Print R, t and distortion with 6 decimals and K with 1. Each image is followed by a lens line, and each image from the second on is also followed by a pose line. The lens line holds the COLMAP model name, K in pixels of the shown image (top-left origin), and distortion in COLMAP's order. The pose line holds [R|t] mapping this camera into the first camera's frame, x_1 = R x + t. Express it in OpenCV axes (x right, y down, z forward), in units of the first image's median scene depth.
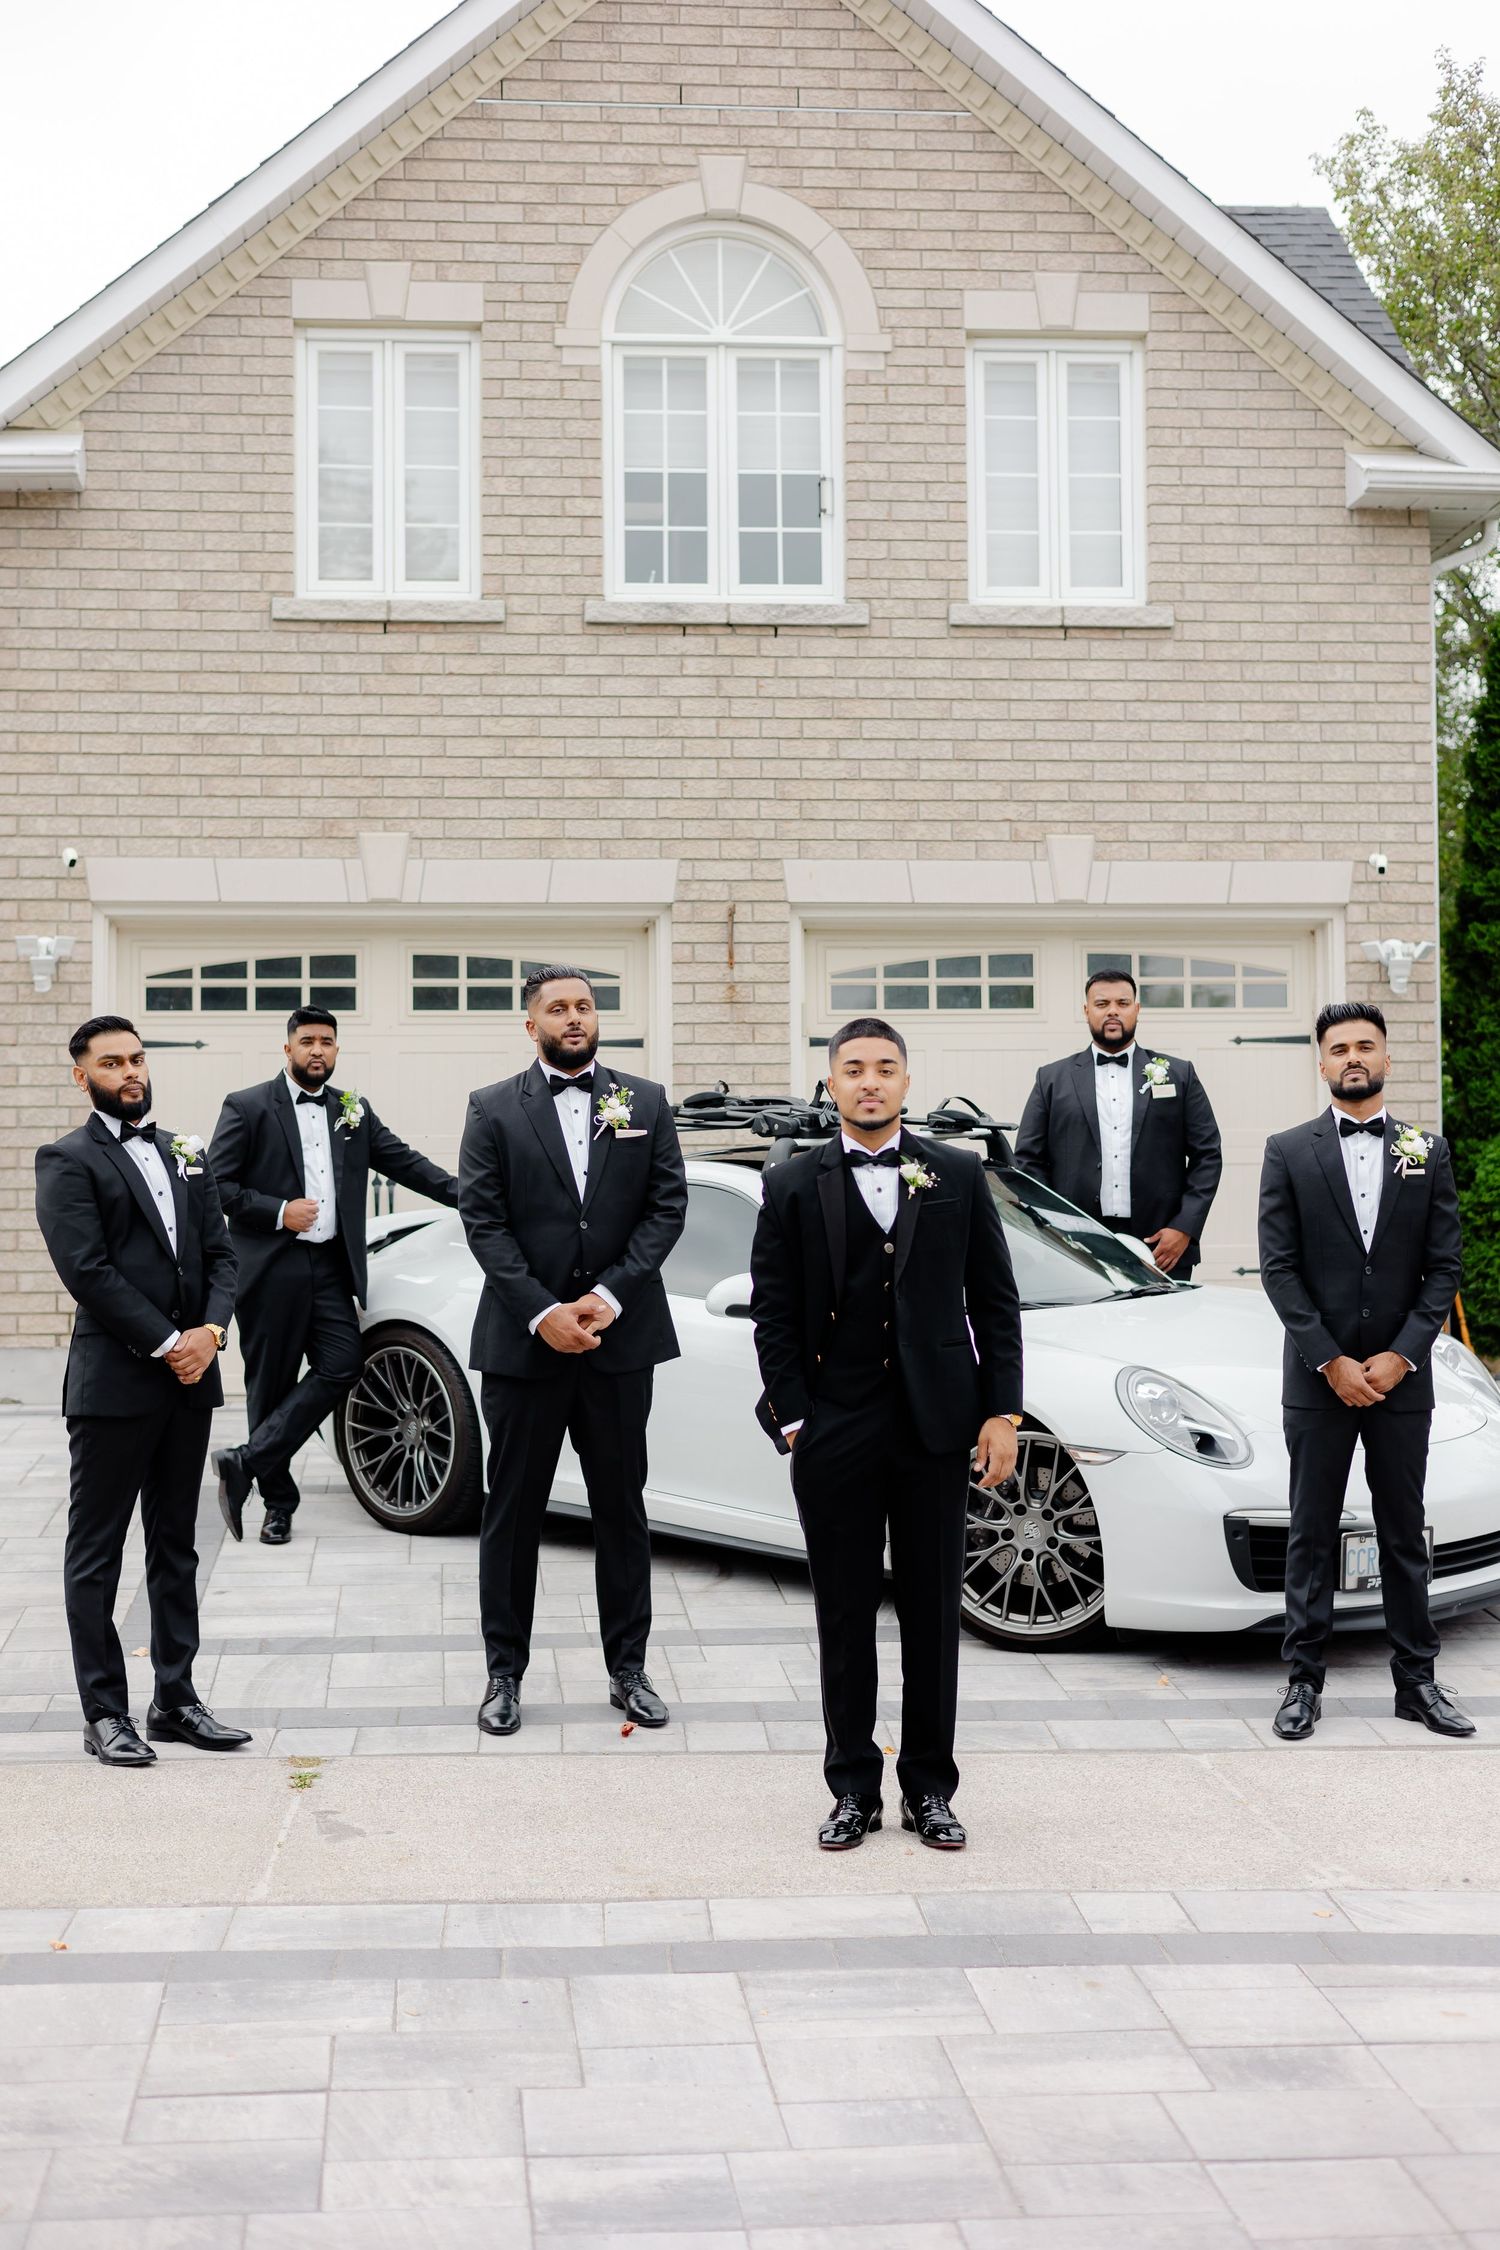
lens RADIAL K [[3256.7, 0, 755.2], [0, 3256.7, 1091.8], [0, 0, 1]] dist [-0.003286, 0.063104]
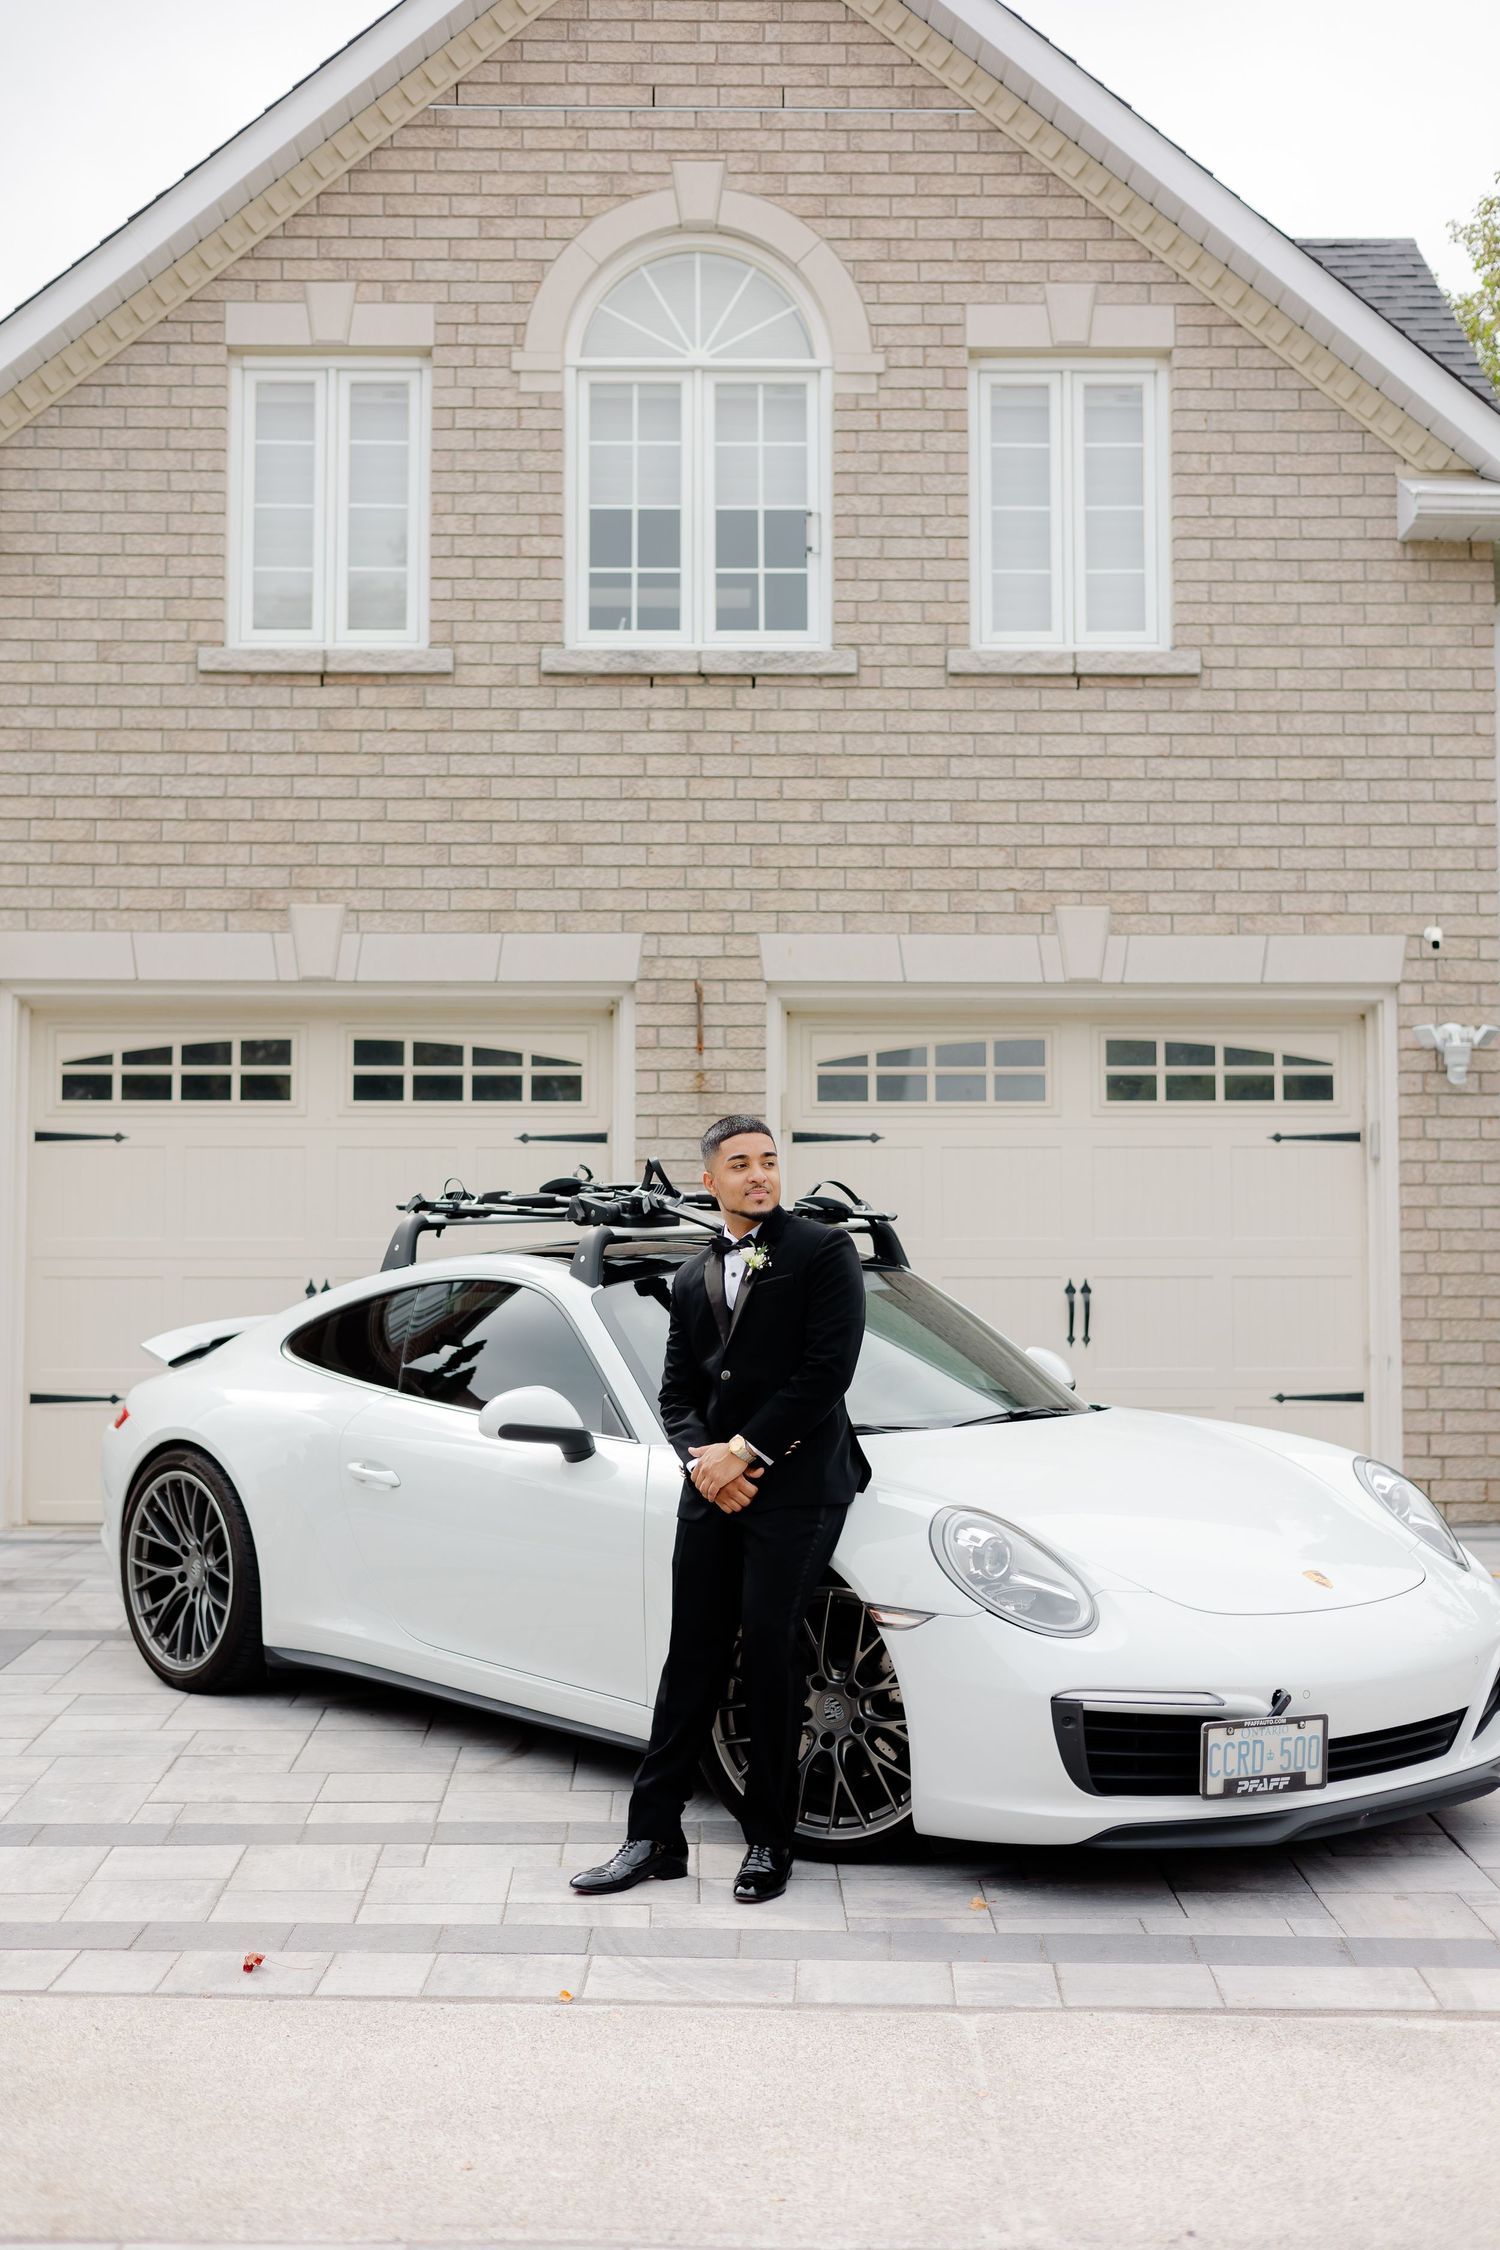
lens RADIAL K [[3163.6, 0, 750.0], [0, 3163.6, 1125.0], [0, 0, 1]] dist [-0.000233, 0.055219]
pose [[0.996662, 0.002608, -0.081602, 0.077459], [-0.005248, 0.999469, -0.032155, 0.009615], [0.081475, 0.032476, 0.996146, 0.131184]]
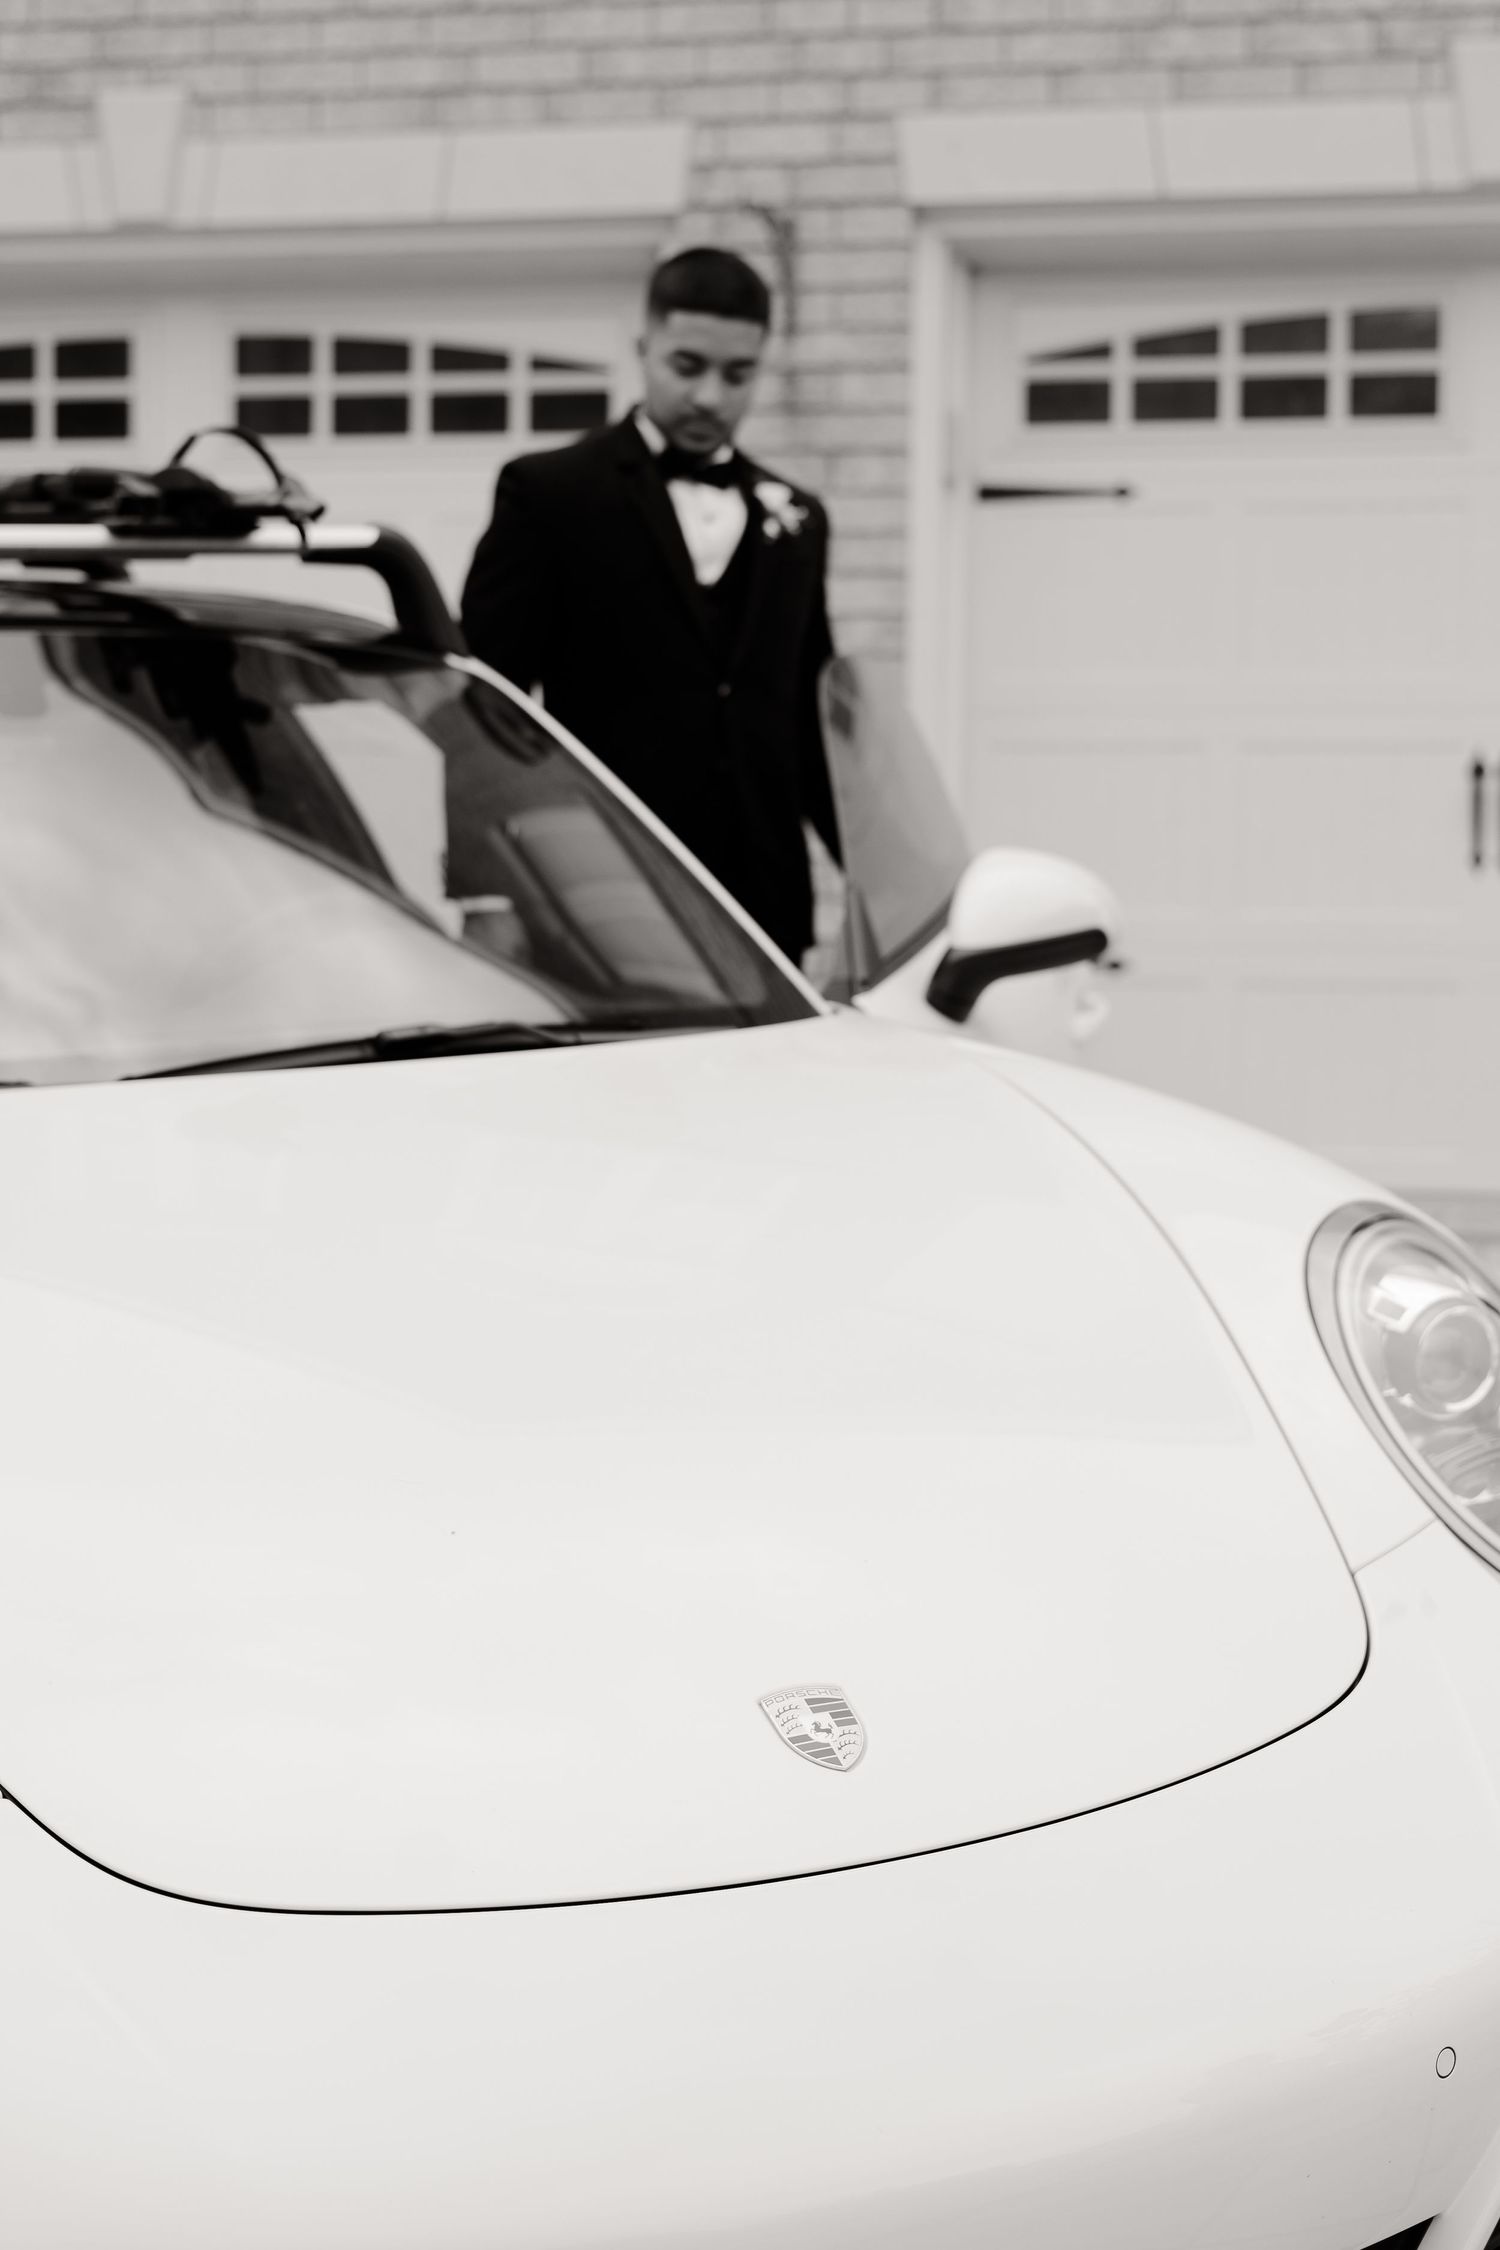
lens RADIAL K [[3580.0, 0, 828.8], [0, 3580.0, 985.8], [0, 0, 1]] dist [0.010047, 0.072605]
pose [[0.950663, 0.027711, -0.308986, 0.169505], [-0.007706, 0.997805, 0.065777, 0.024399], [0.310130, -0.060151, 0.948789, 0.475104]]
